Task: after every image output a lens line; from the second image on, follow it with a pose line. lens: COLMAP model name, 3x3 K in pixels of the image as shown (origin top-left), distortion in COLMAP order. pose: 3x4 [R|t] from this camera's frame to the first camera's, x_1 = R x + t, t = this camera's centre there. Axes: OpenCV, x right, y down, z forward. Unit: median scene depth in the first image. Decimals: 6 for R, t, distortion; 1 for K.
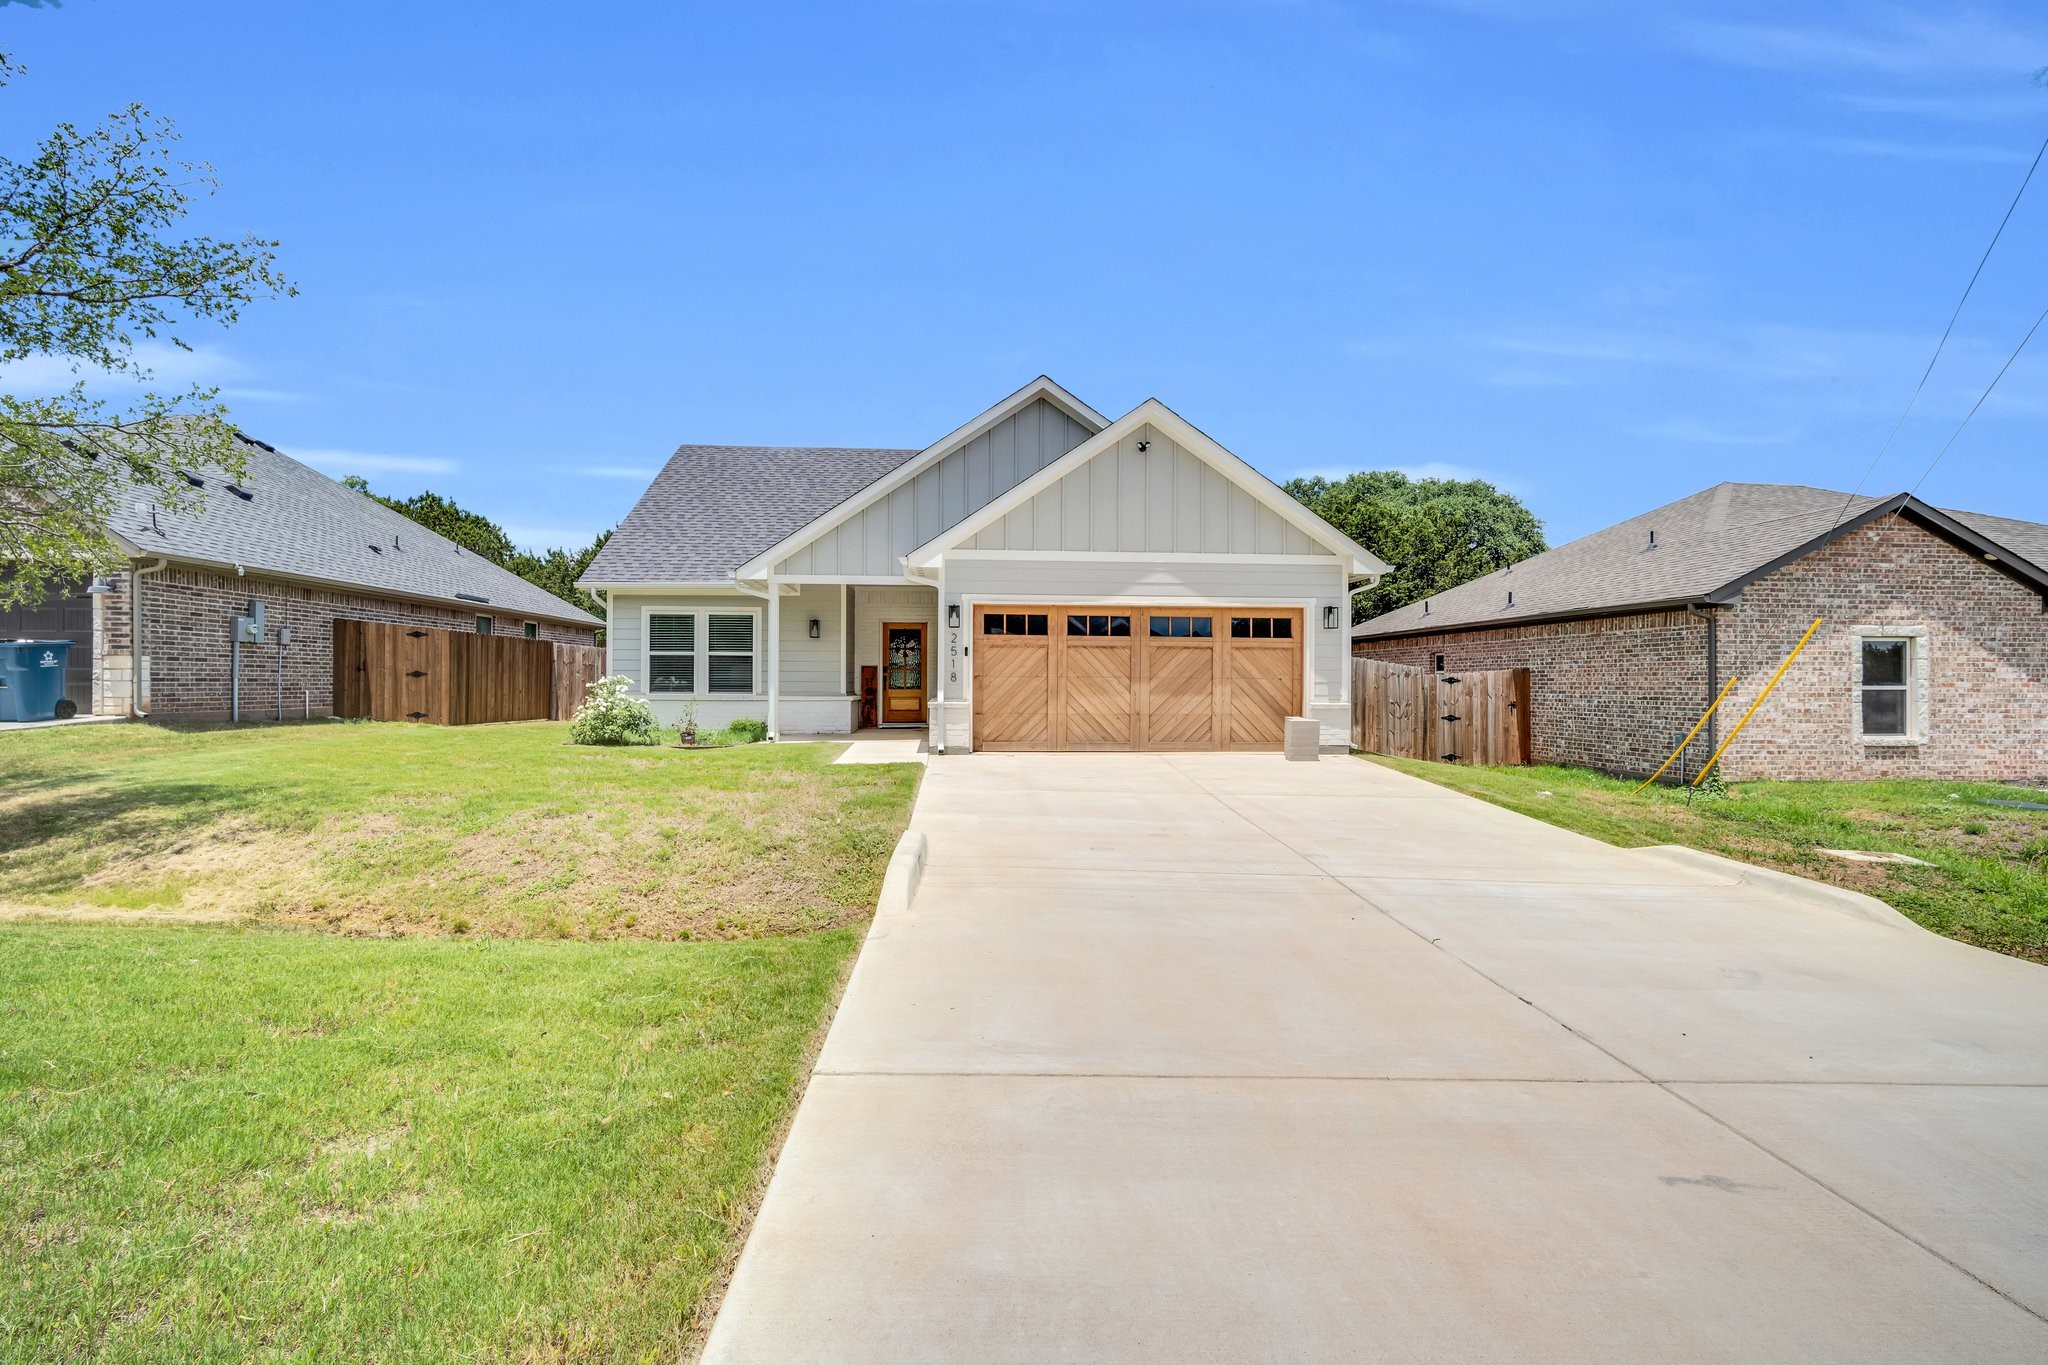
lens RADIAL K [[901.7, 0, 1056.6], [0, 901.7, 685.4], [0, 0, 1]] dist [-0.003730, 0.000009]
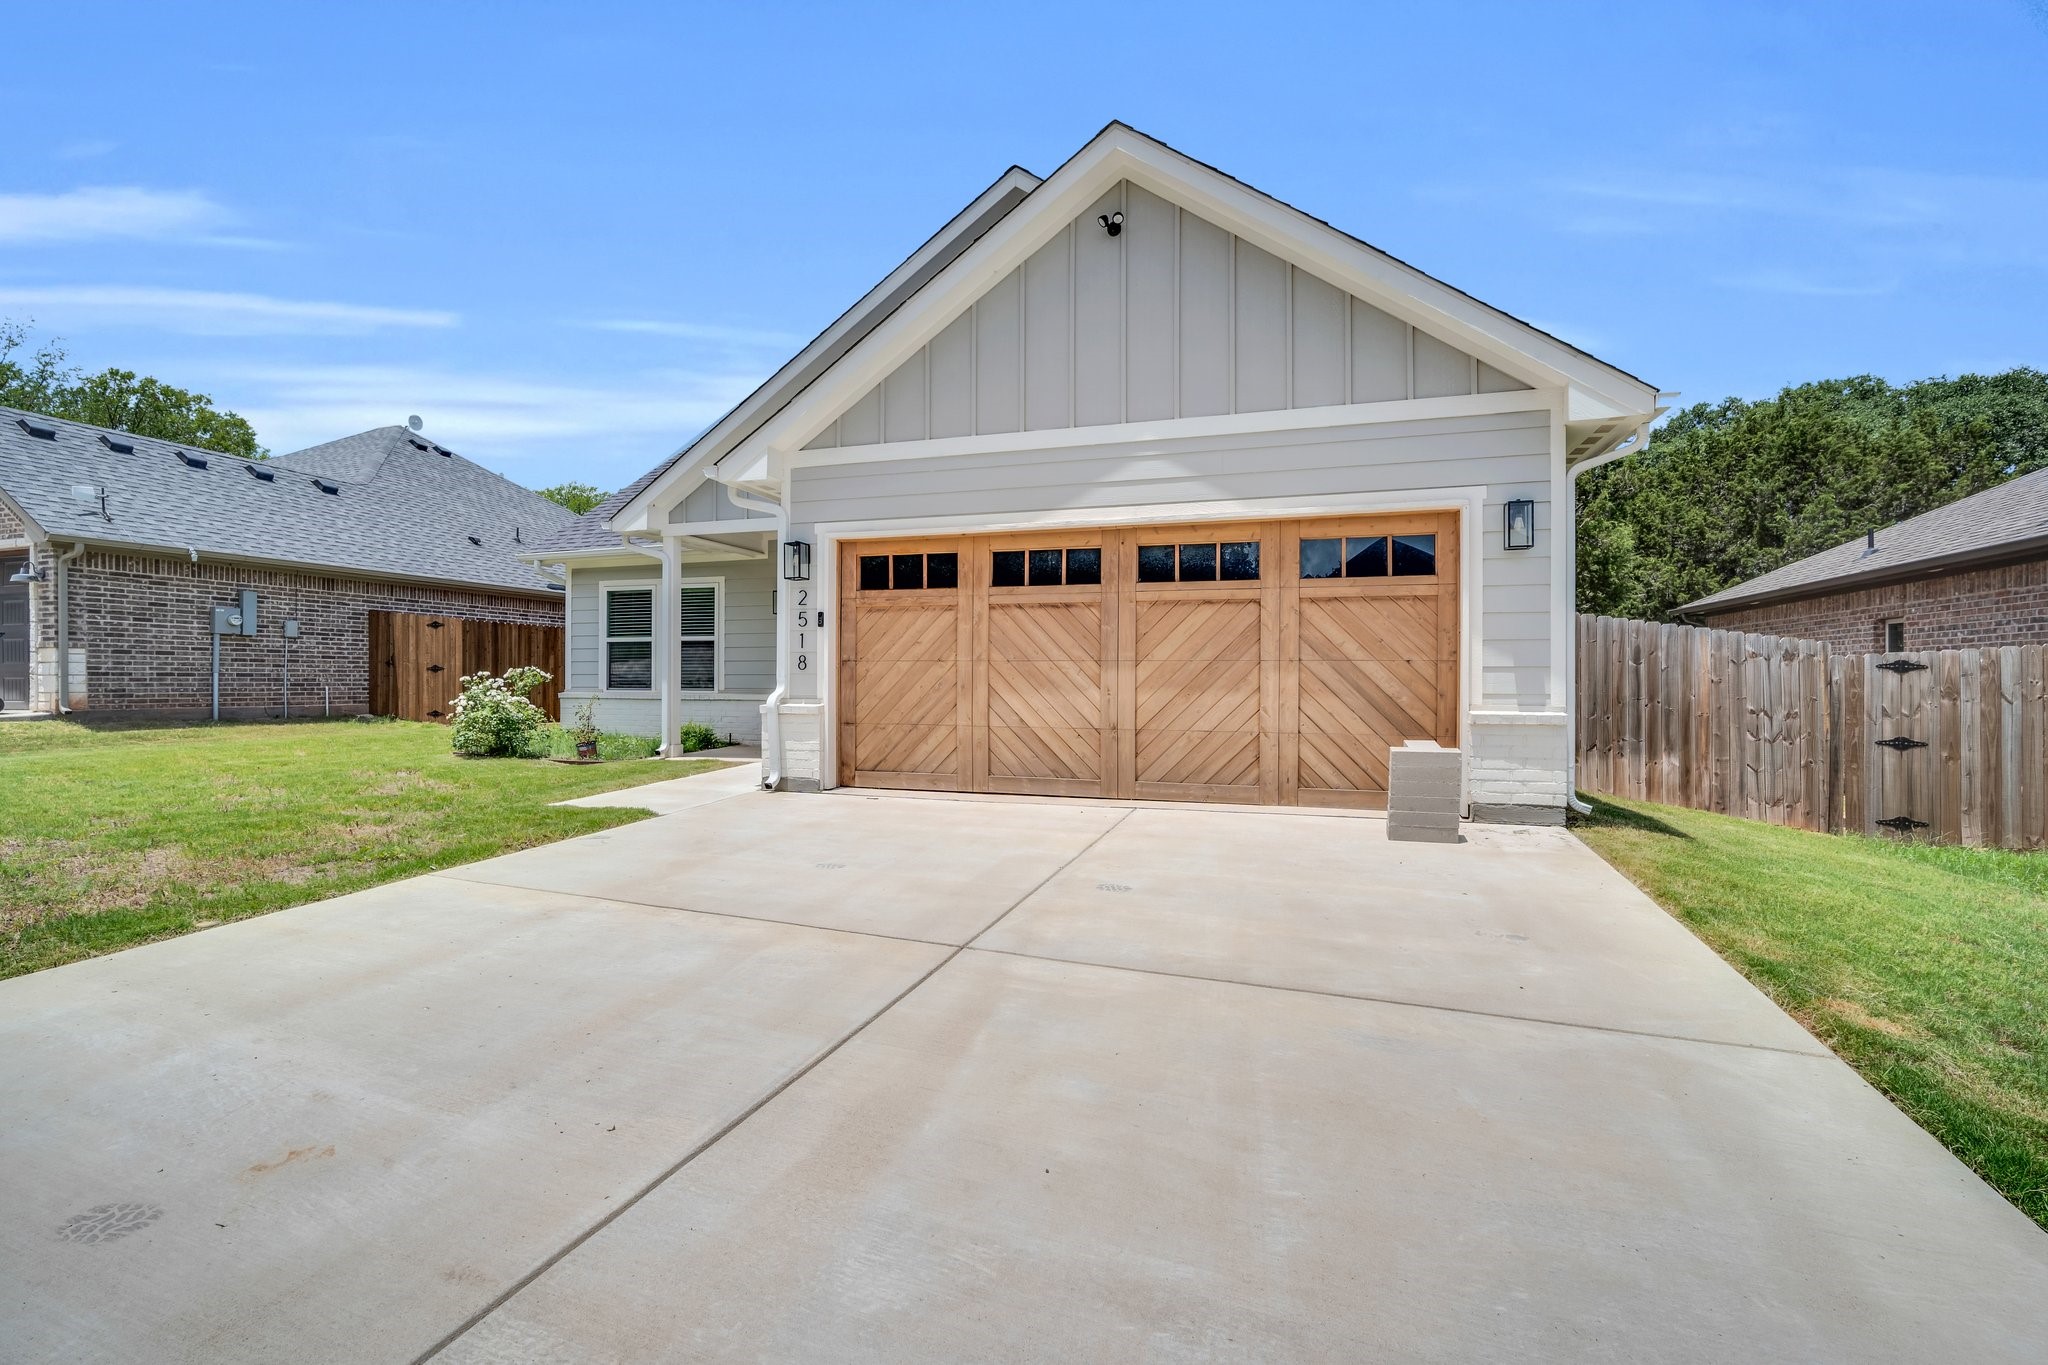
lens RADIAL K [[901.7, 0, 1056.6], [0, 901.7, 685.4], [0, 0, 1]] dist [-0.003730, 0.000009]
pose [[0.923607, -0.000895, -0.383339, 0.262790], [0.000419, 0.999999, -0.001325, 0.006841], [0.383340, 0.001063, 0.923607, 0.488113]]
